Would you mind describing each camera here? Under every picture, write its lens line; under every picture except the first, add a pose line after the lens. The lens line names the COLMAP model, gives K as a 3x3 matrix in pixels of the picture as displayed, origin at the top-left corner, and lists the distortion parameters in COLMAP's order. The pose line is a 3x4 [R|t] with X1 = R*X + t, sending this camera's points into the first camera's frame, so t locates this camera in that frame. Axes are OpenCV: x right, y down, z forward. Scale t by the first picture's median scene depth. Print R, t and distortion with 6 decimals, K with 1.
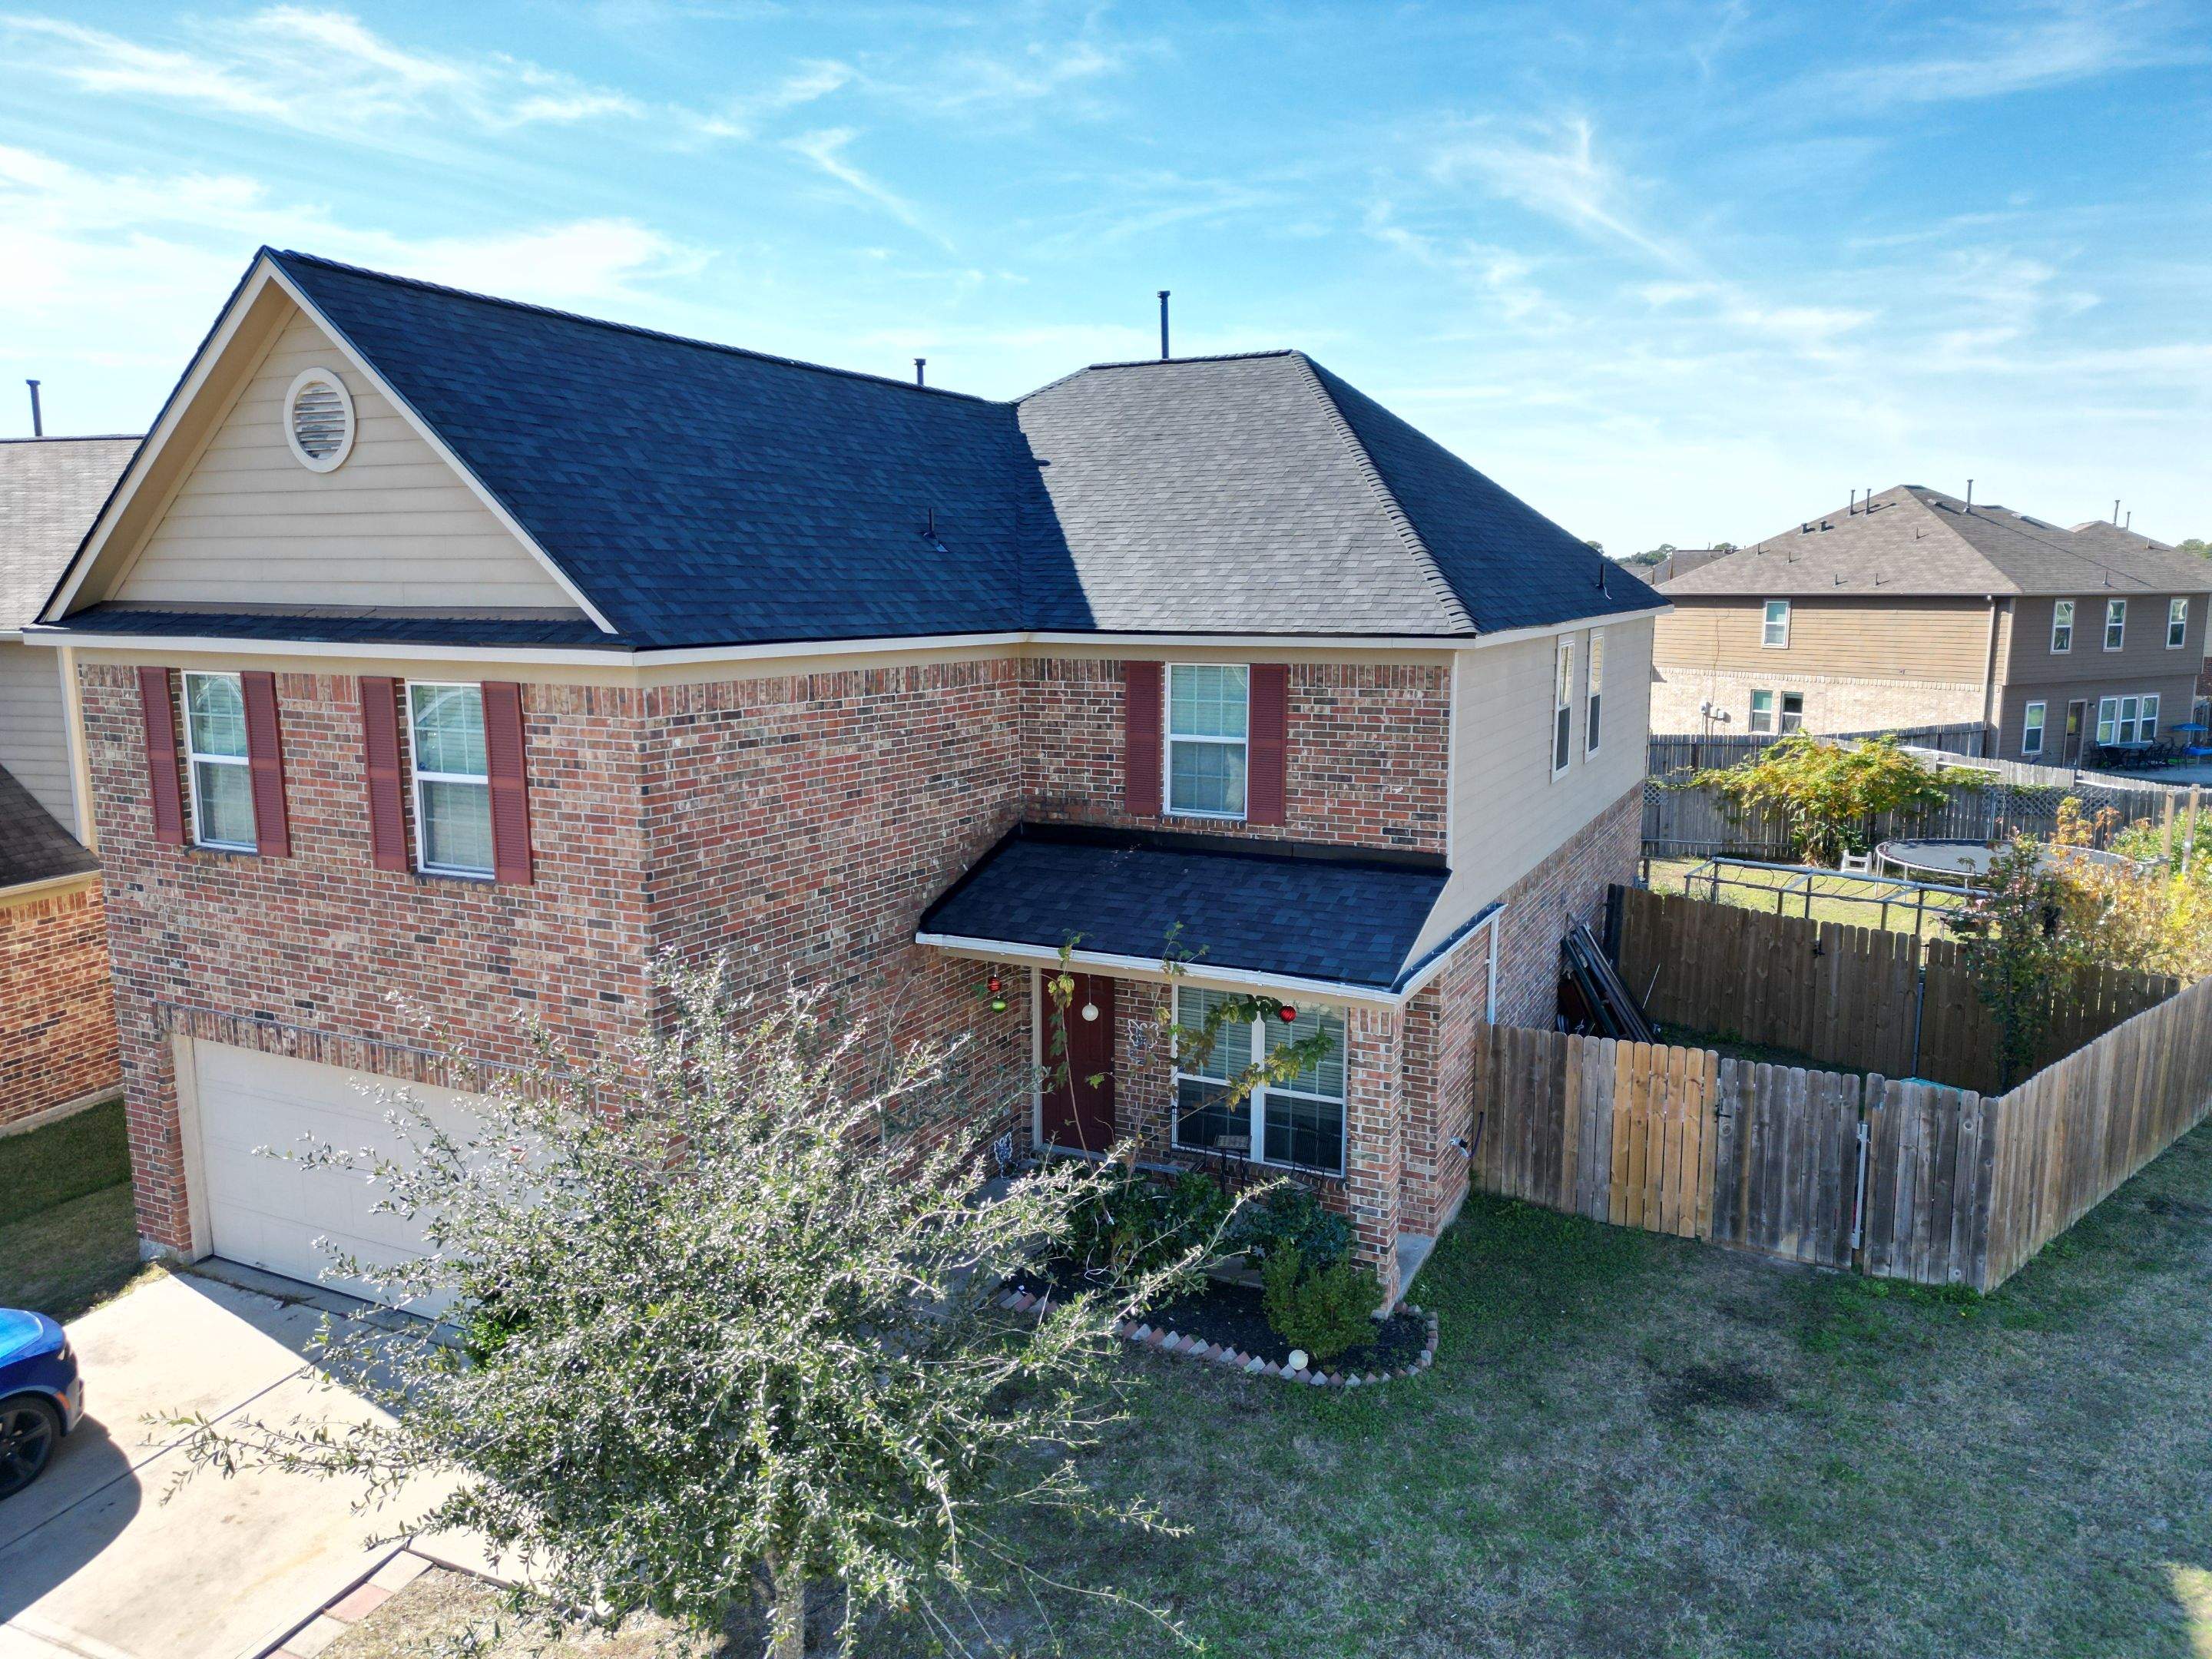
lens RADIAL K [[1544.9, 0, 1103.9], [0, 1544.9, 831.1], [0, 0, 1]] dist [0.068983, -0.059066]
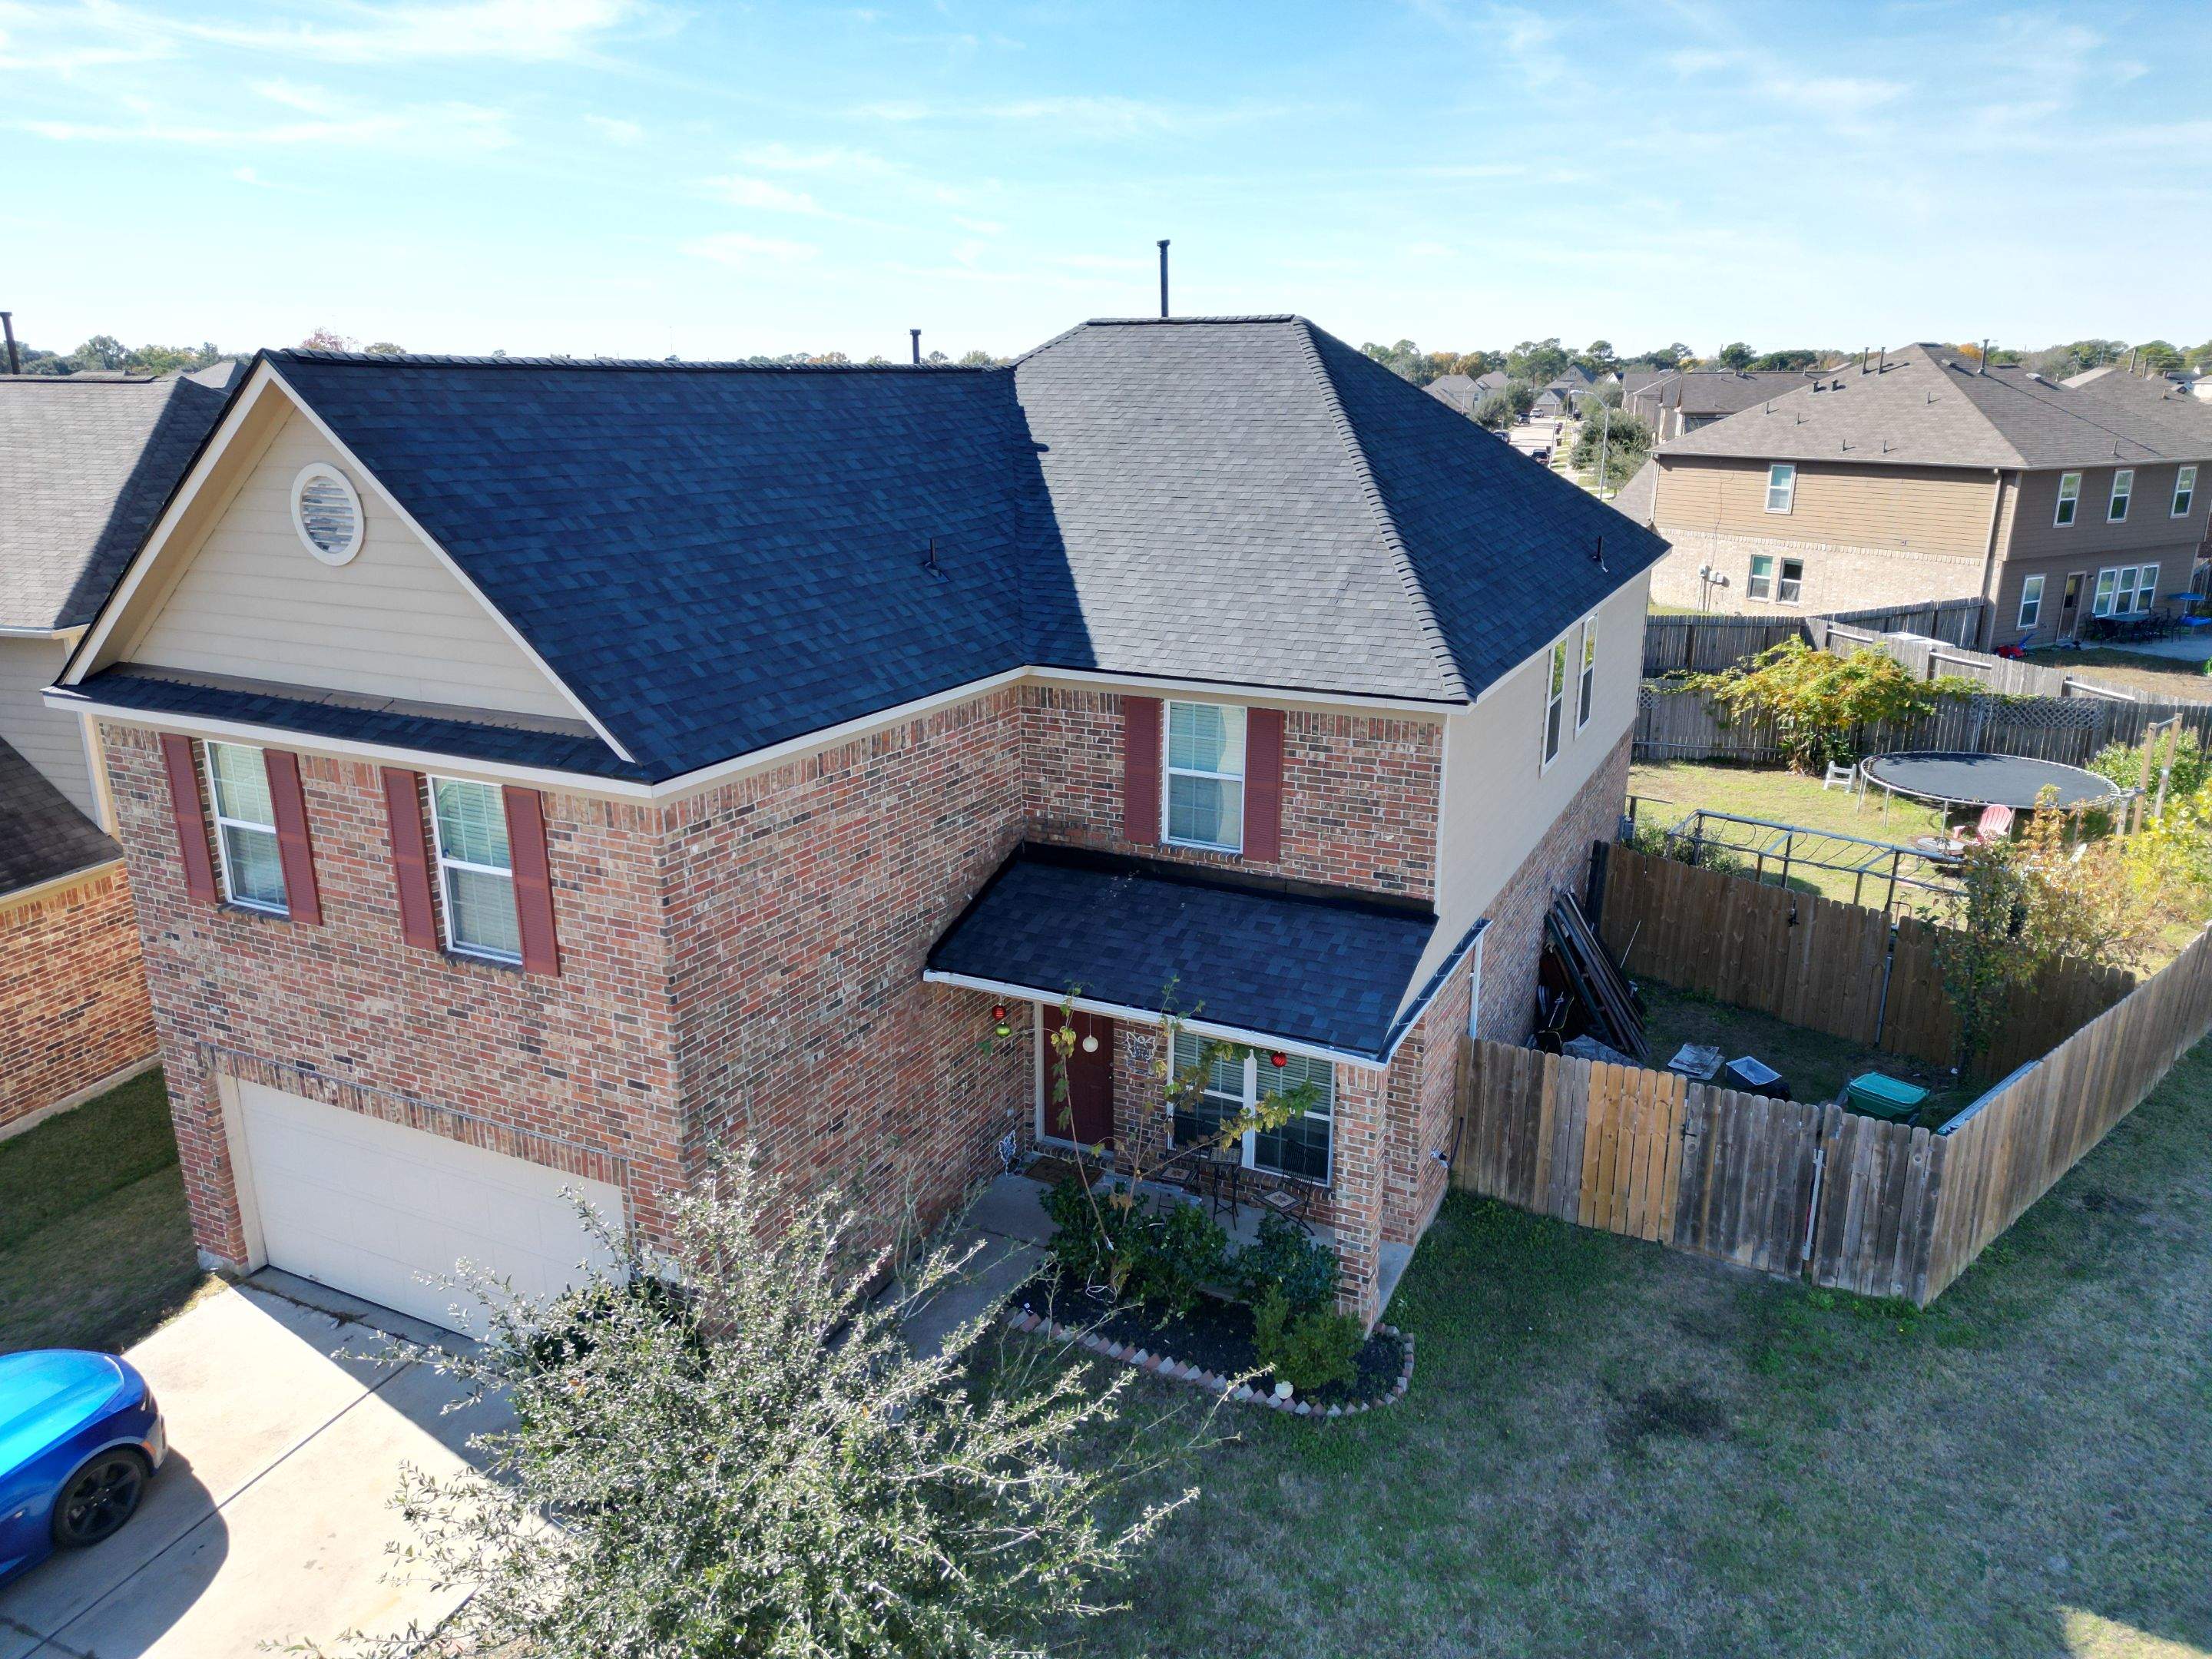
lens RADIAL K [[1544.9, 0, 1103.6], [0, 1544.9, 831.3], [0, 0, 1]] dist [0.068983, -0.059066]
pose [[0.999992, 0.000496, 0.004081, -0.004702], [-0.001004, 0.992084, 0.125572, -0.162043], [-0.003986, -0.125575, 0.992076, -0.022713]]
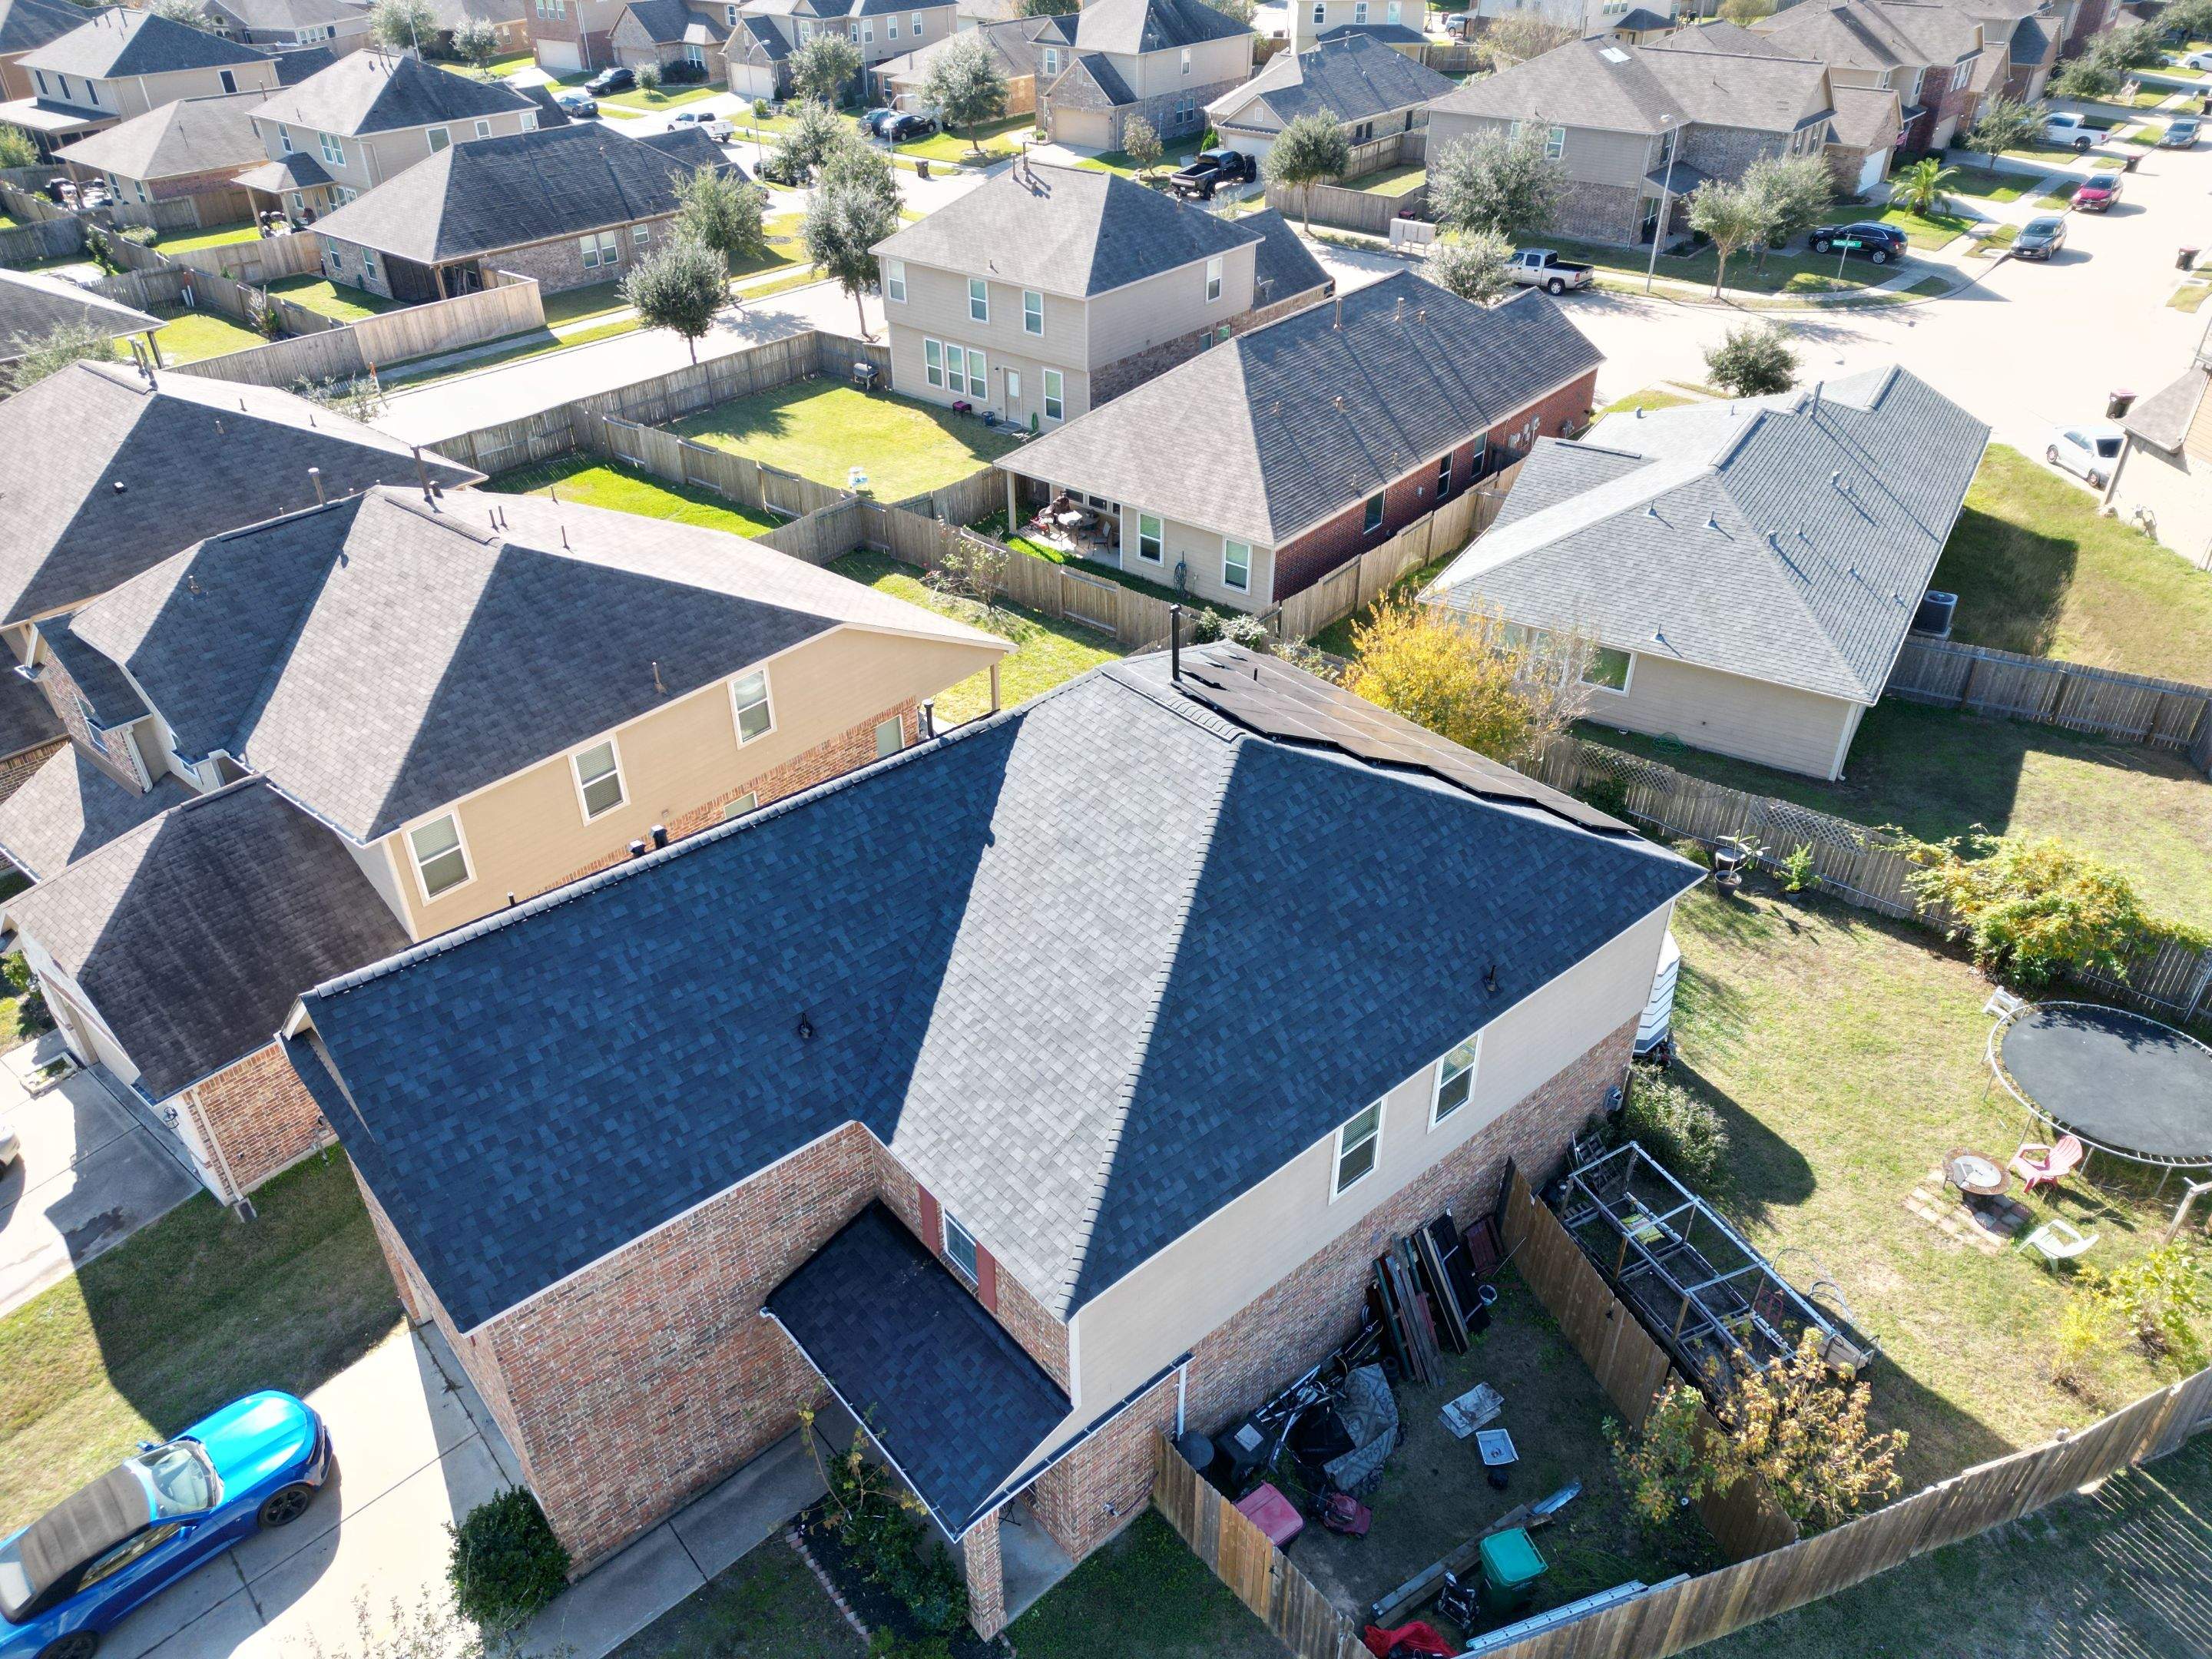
lens RADIAL K [[1544.9, 0, 1102.7], [0, 1544.9, 829.4], [0, 0, 1]] dist [0.068983, -0.059066]
pose [[0.921286, 0.213952, -0.324739, 0.595873], [-0.058767, 0.902059, 0.427593, -1.054305], [0.384419, -0.374851, 0.843628, 0.015773]]
